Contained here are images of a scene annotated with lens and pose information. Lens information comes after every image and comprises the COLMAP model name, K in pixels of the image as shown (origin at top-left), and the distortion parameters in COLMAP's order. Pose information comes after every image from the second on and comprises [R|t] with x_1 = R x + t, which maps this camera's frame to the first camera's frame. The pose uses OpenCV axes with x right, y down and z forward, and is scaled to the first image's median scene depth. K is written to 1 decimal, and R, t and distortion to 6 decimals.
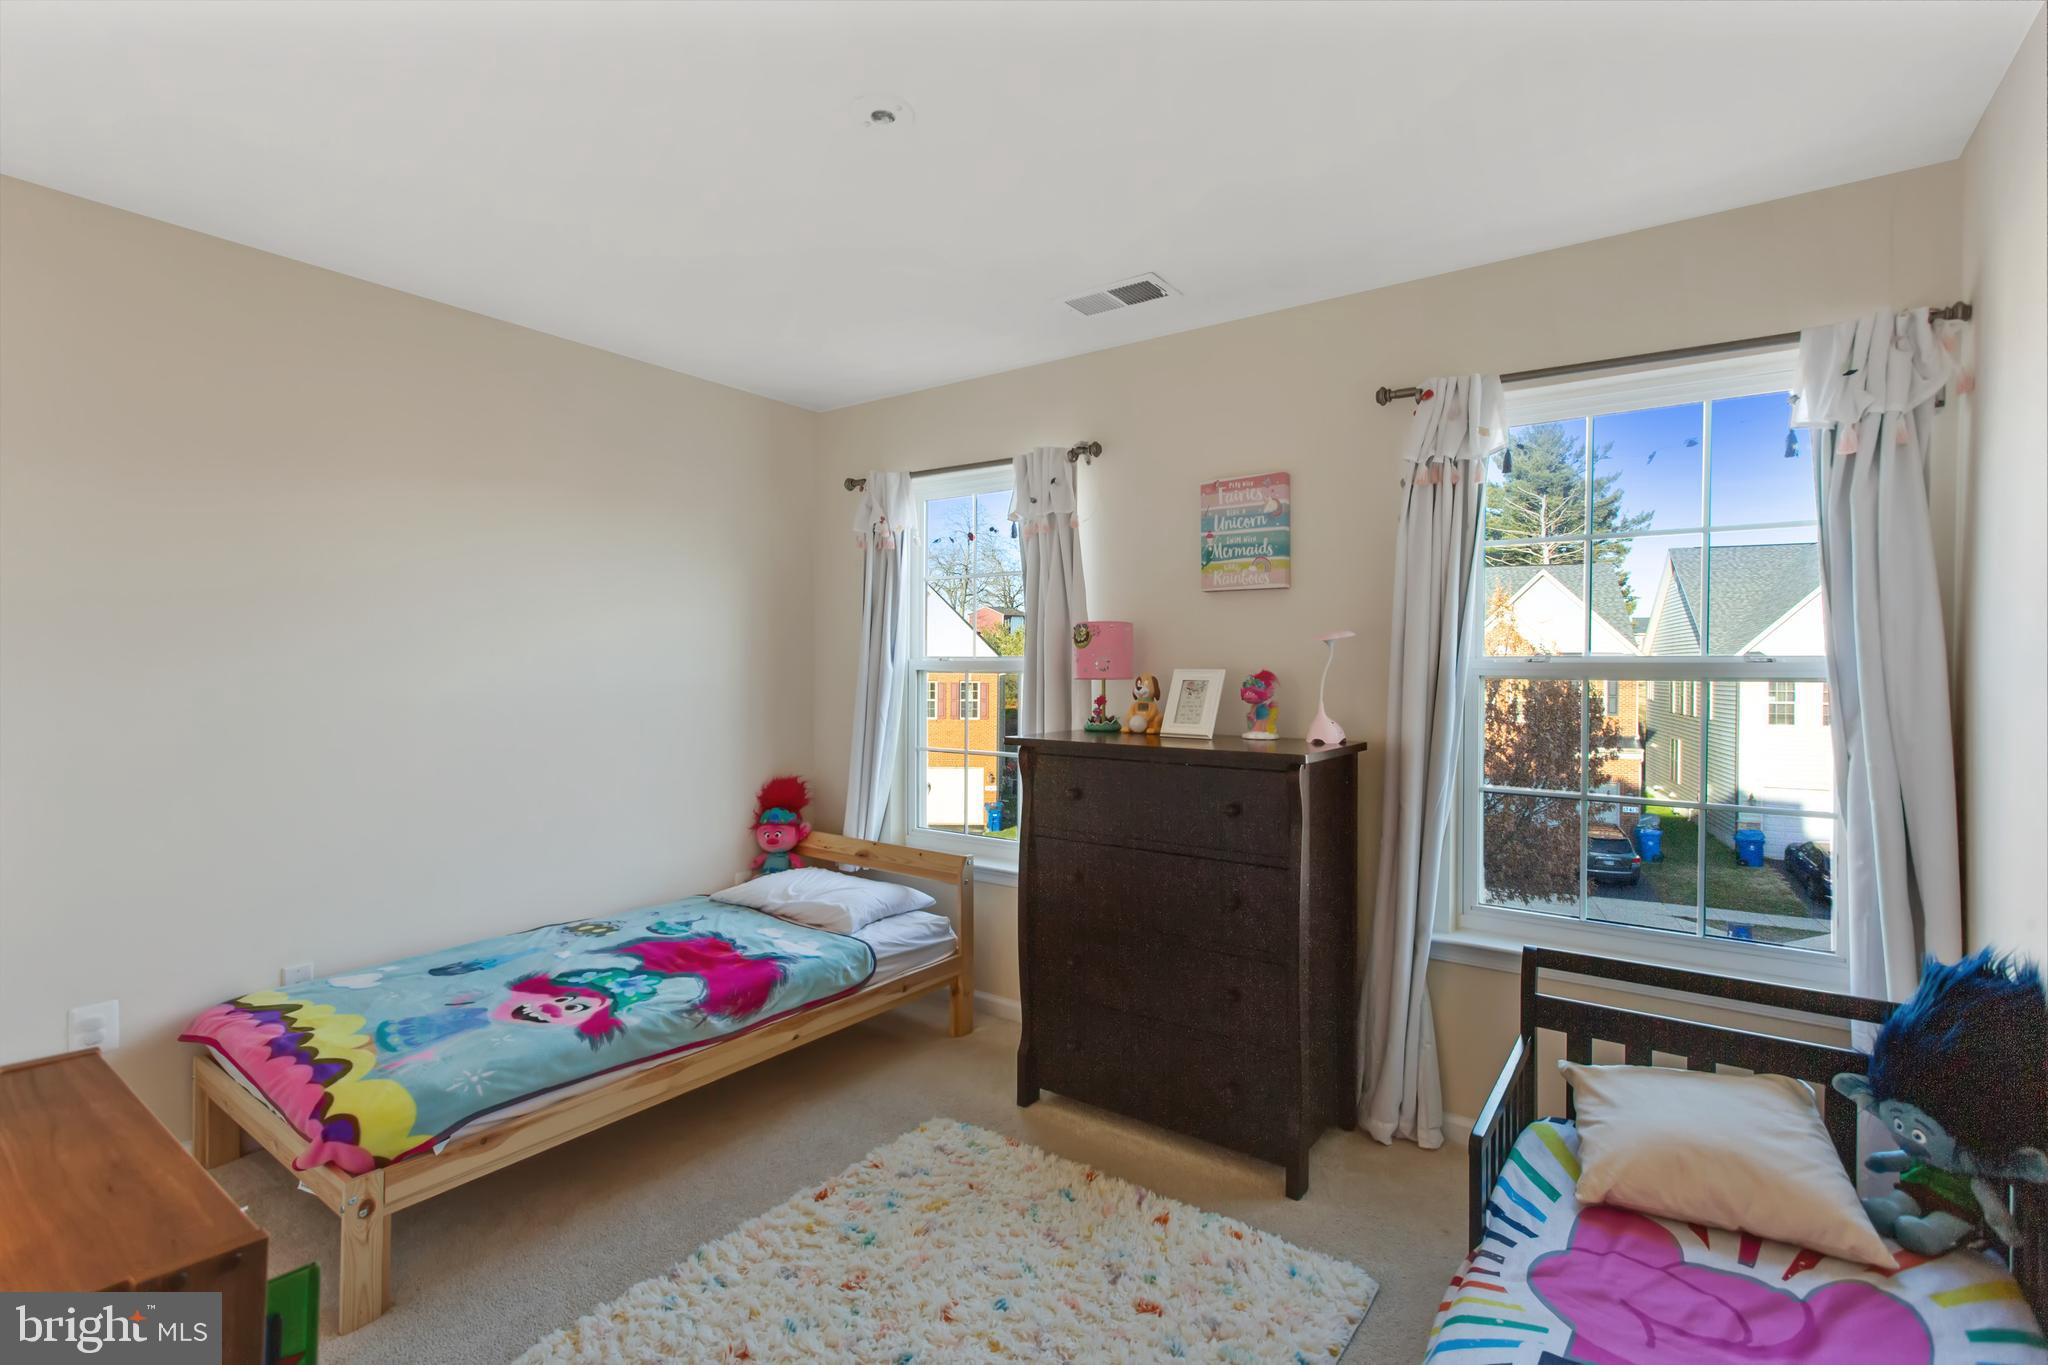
lens RADIAL K [[983.8, 0, 1023.2], [0, 983.8, 678.0], [0, 0, 1]] dist [0.002883, 0.000074]
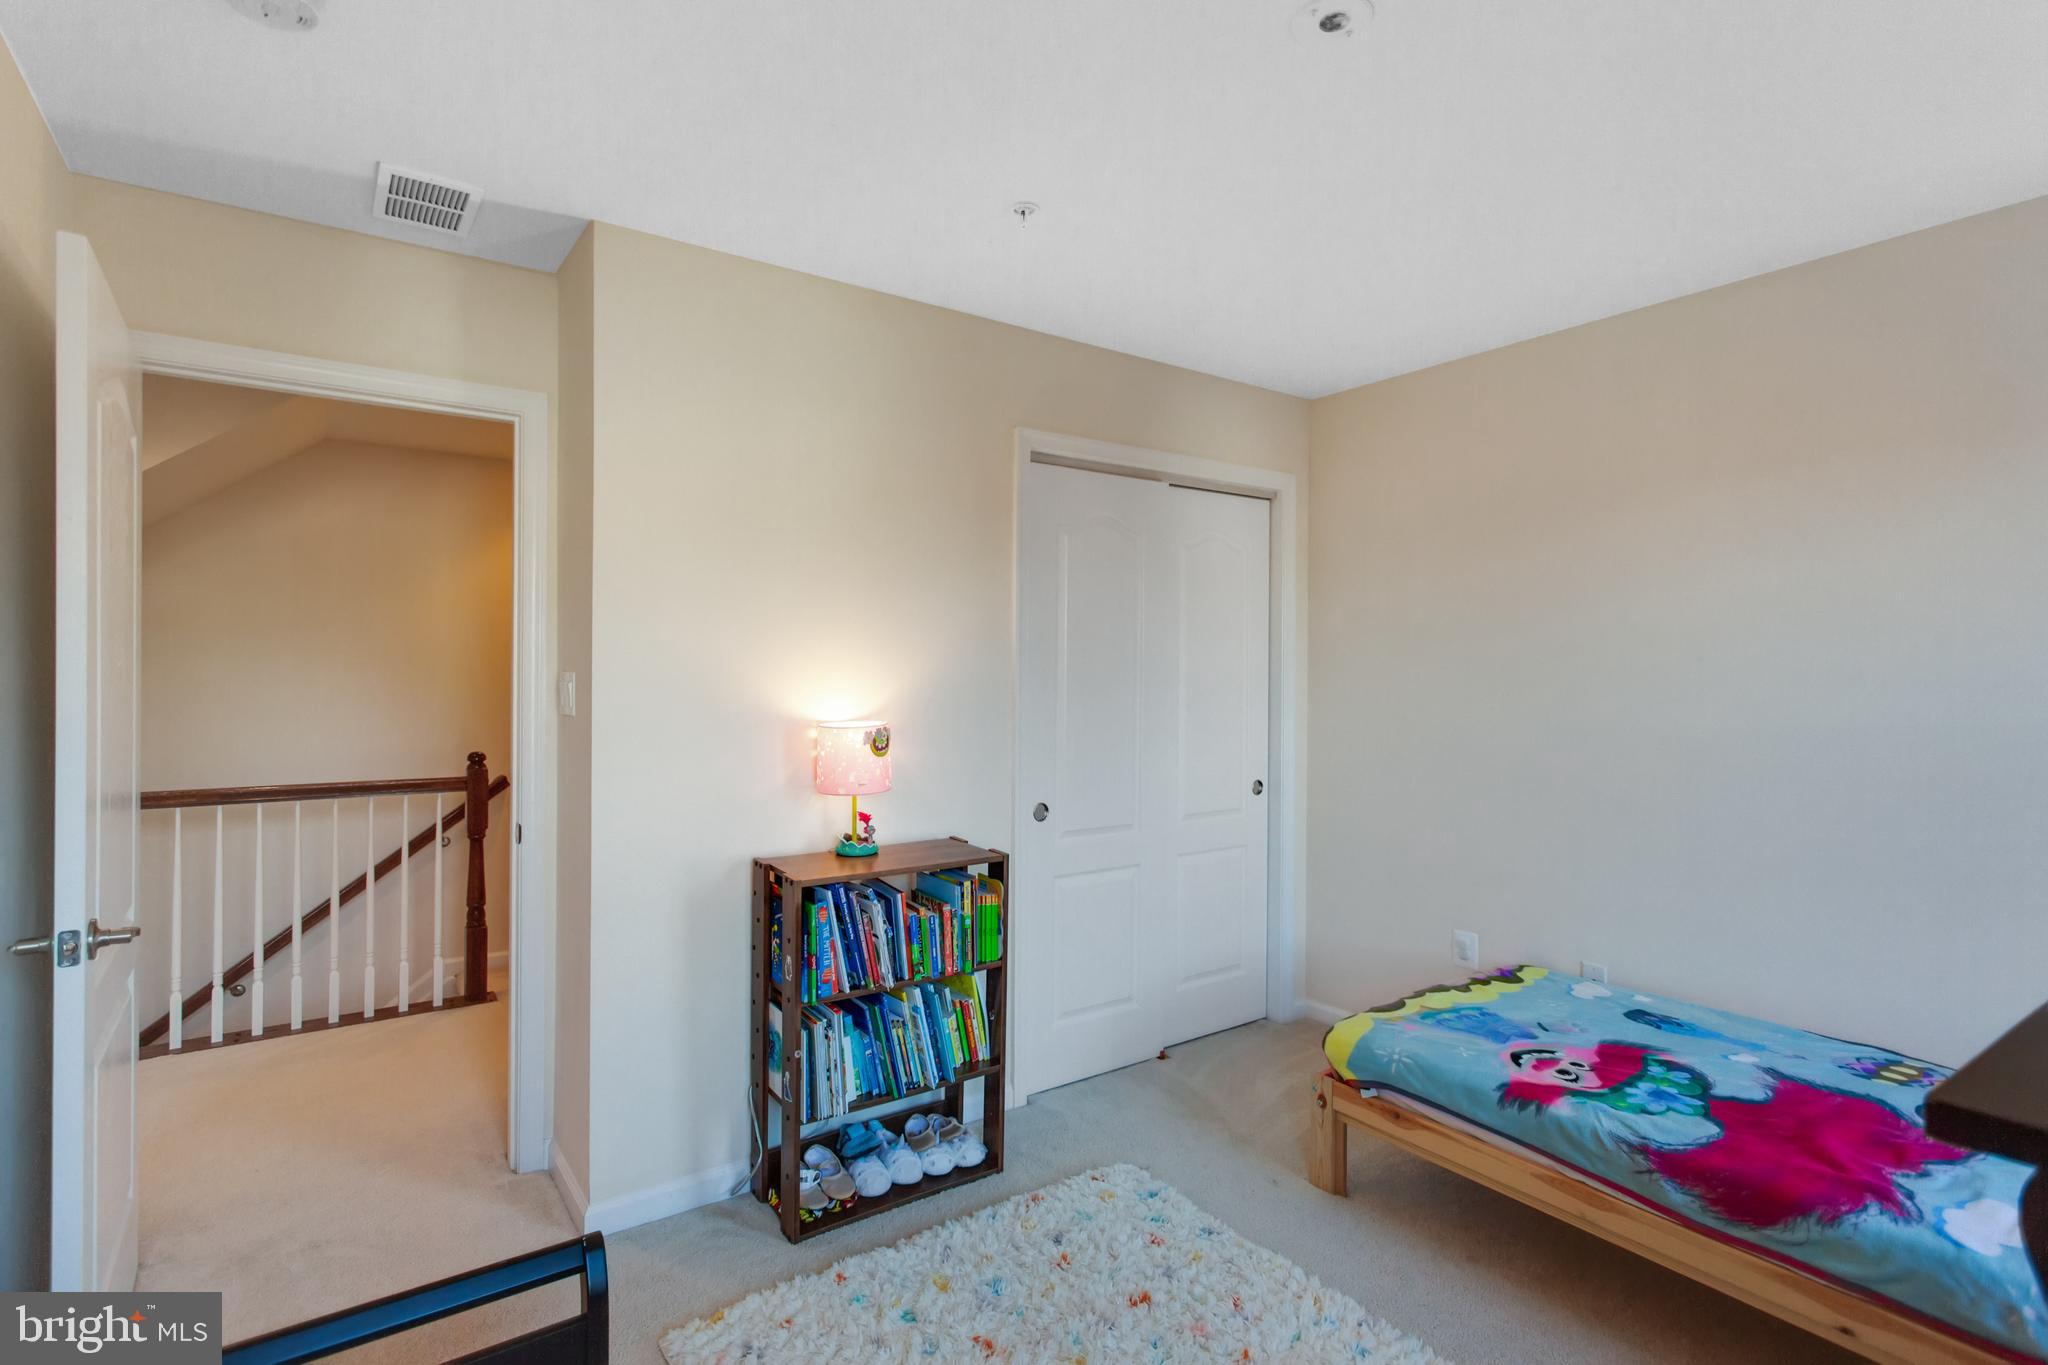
lens RADIAL K [[983.8, 0, 1023.2], [0, 983.8, 678.0], [0, 0, 1]] dist [0.002883, 0.000074]
pose [[-0.349063, -0.004784, -0.937087, 0.552122], [-0.014968, 0.999888, 0.000471, -0.022463], [0.936980, 0.014191, -0.349095, 0.816703]]
